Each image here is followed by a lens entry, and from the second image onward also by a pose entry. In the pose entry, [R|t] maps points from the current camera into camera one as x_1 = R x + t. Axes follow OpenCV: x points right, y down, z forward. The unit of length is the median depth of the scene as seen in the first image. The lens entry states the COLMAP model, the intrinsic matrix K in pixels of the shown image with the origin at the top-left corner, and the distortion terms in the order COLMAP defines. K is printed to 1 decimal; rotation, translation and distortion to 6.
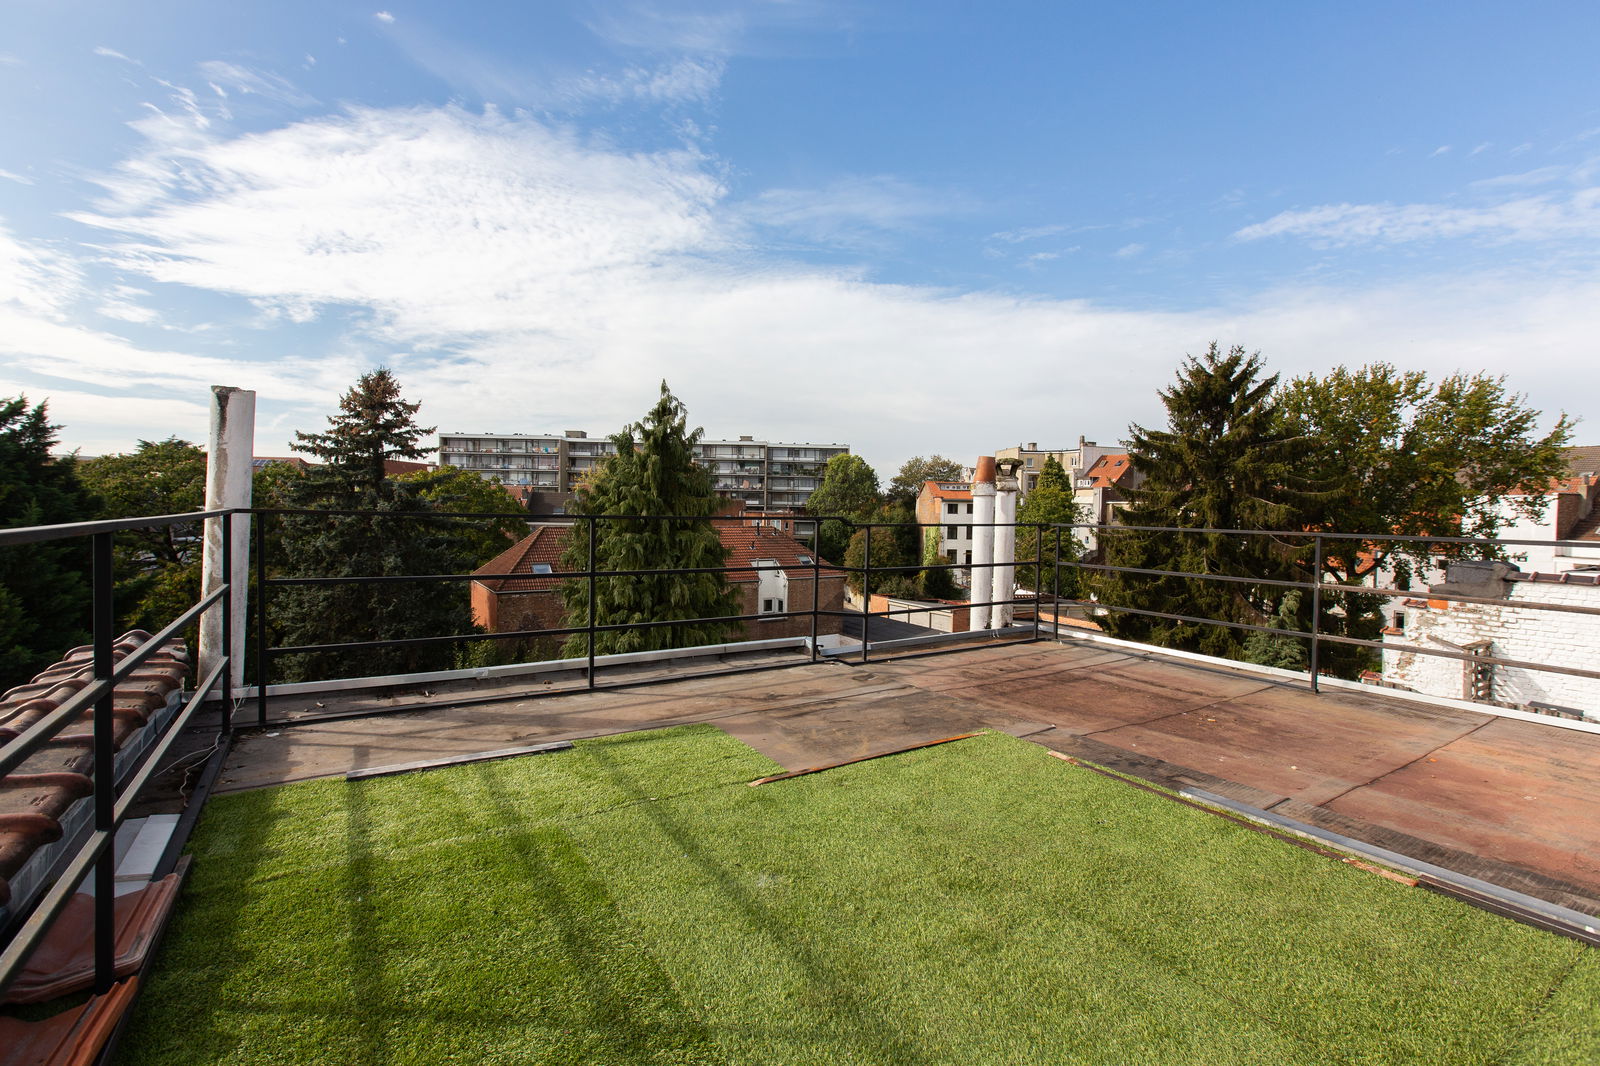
lens RADIAL K [[717.5, 0, 805.7], [0, 717.5, 518.5], [0, 0, 1]] dist [-0.005516, 0.001268]
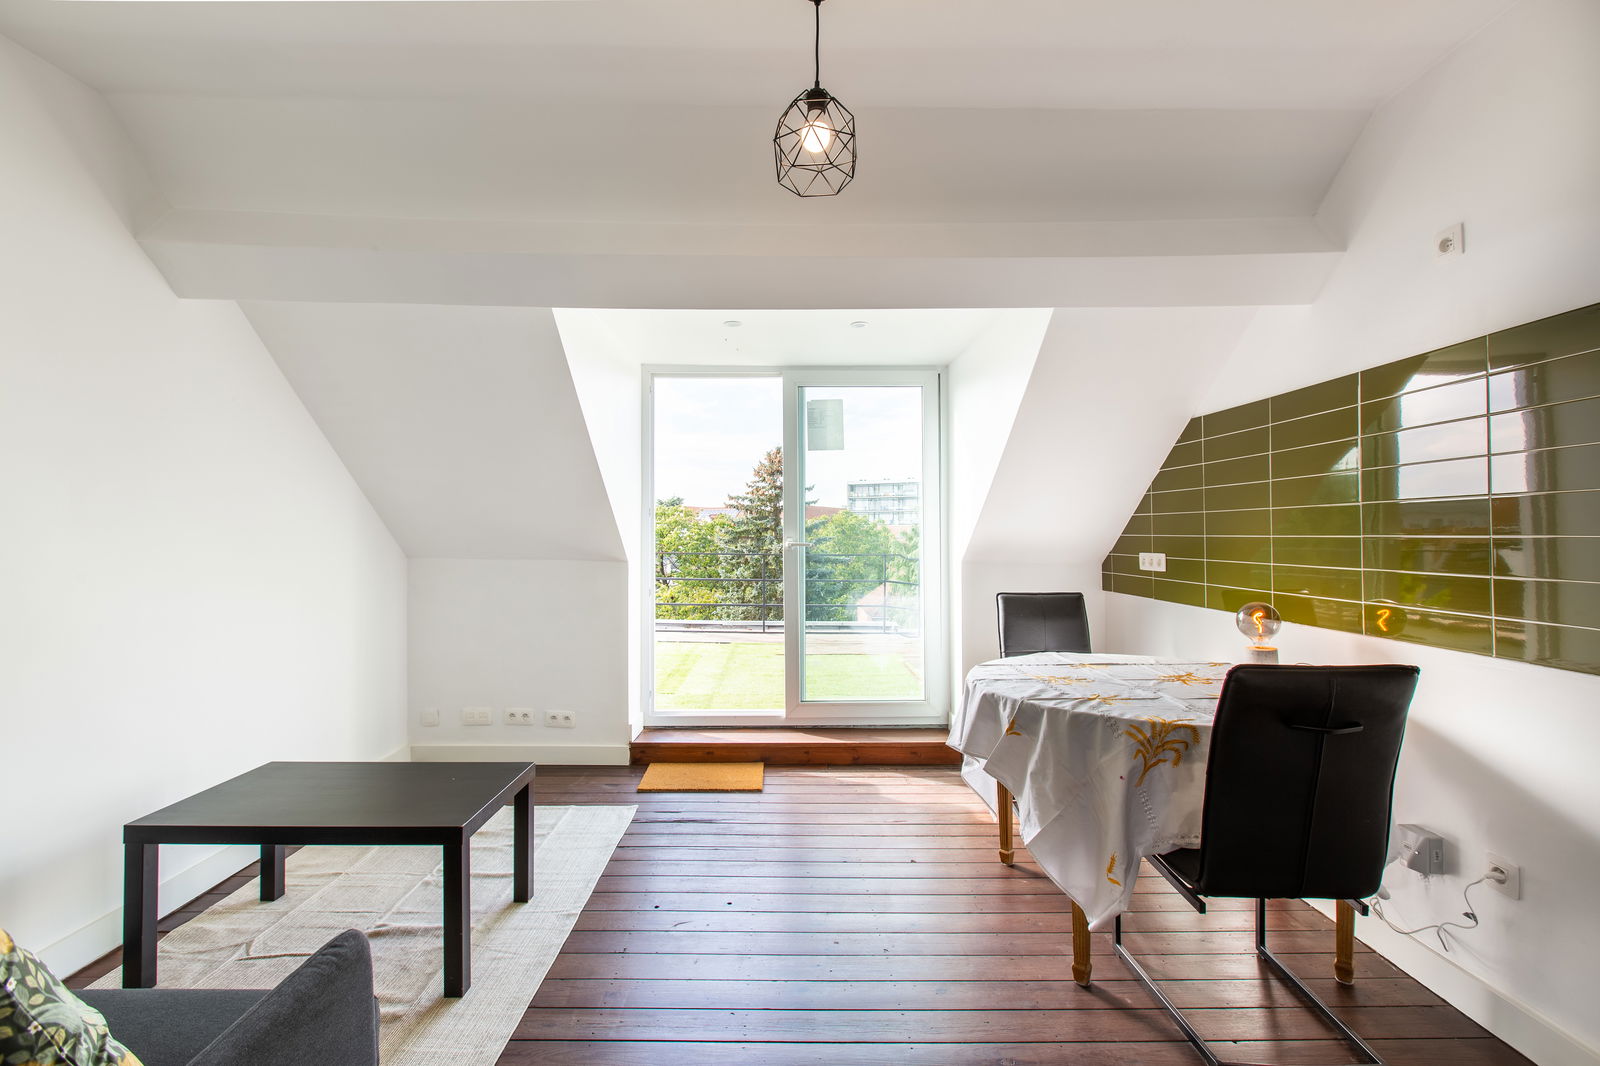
lens RADIAL K [[717.5, 0, 795.1], [0, 717.5, 536.0], [0, 0, 1]] dist [-0.005516, 0.001268]
pose [[0.847268, -0.019273, -0.530816, 0.158604], [0.006391, 0.999639, -0.026095, -0.000701], [0.531128, 0.018718, 0.847085, -0.137835]]
